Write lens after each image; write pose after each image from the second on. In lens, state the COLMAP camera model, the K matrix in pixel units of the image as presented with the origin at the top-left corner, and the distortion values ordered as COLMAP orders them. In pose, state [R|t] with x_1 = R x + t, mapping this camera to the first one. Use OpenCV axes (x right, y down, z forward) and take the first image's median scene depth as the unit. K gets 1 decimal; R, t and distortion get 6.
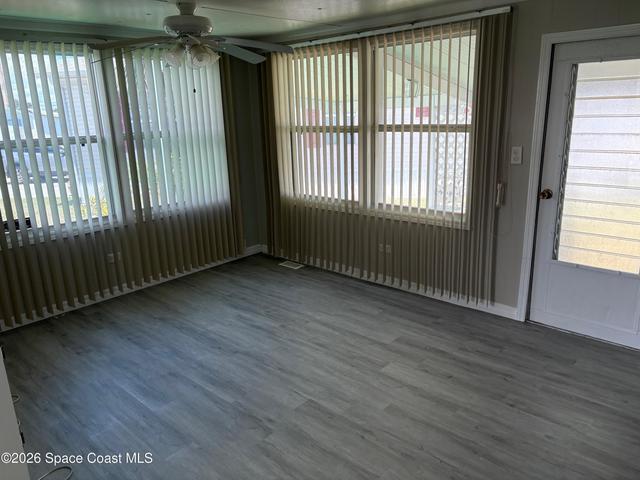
lens RADIAL K [[490.9, 0, 317.7], [0, 490.9, 241.4], [0, 0, 1]] dist [0.036876, -0.022572]
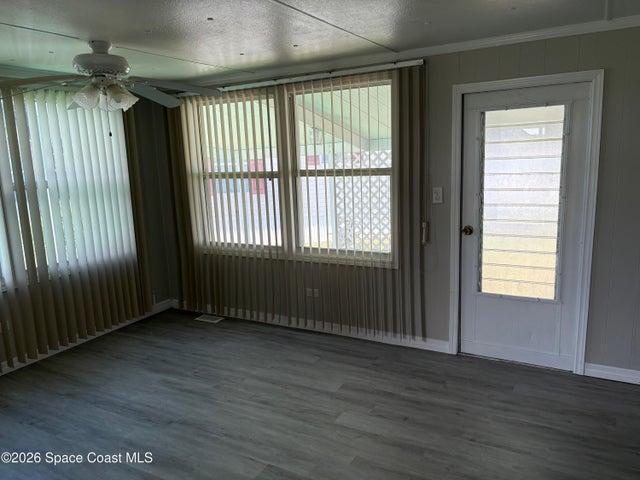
lens RADIAL K [[490.9, 0, 315.5], [0, 490.9, 243.0], [0, 0, 1]] dist [0.036876, -0.022572]
pose [[0.971520, -0.049012, 0.231832, -0.096585], [0.070216, 0.993979, -0.084112, -0.002427], [-0.226314, 0.097995, 0.969113, 0.046249]]
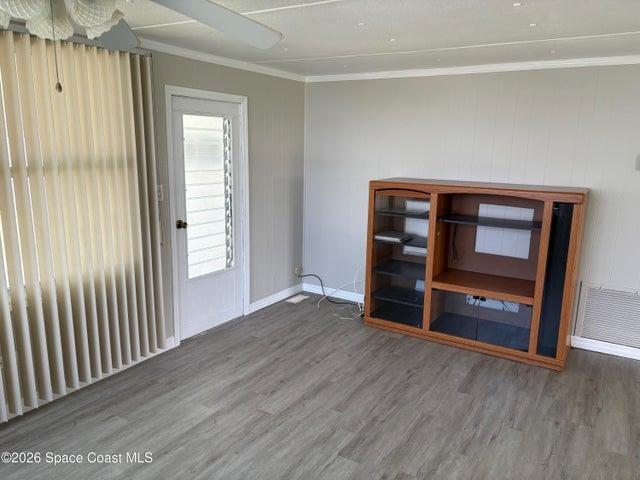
lens RADIAL K [[490.9, 0, 316.7], [0, 490.9, 239.3], [0, 0, 1]] dist [0.036876, -0.022572]
pose [[-0.198954, -0.154176, 0.967805, -0.658209], [0.247029, 0.947769, 0.201766, -0.201976], [-0.948364, 0.279219, -0.150476, 0.834051]]
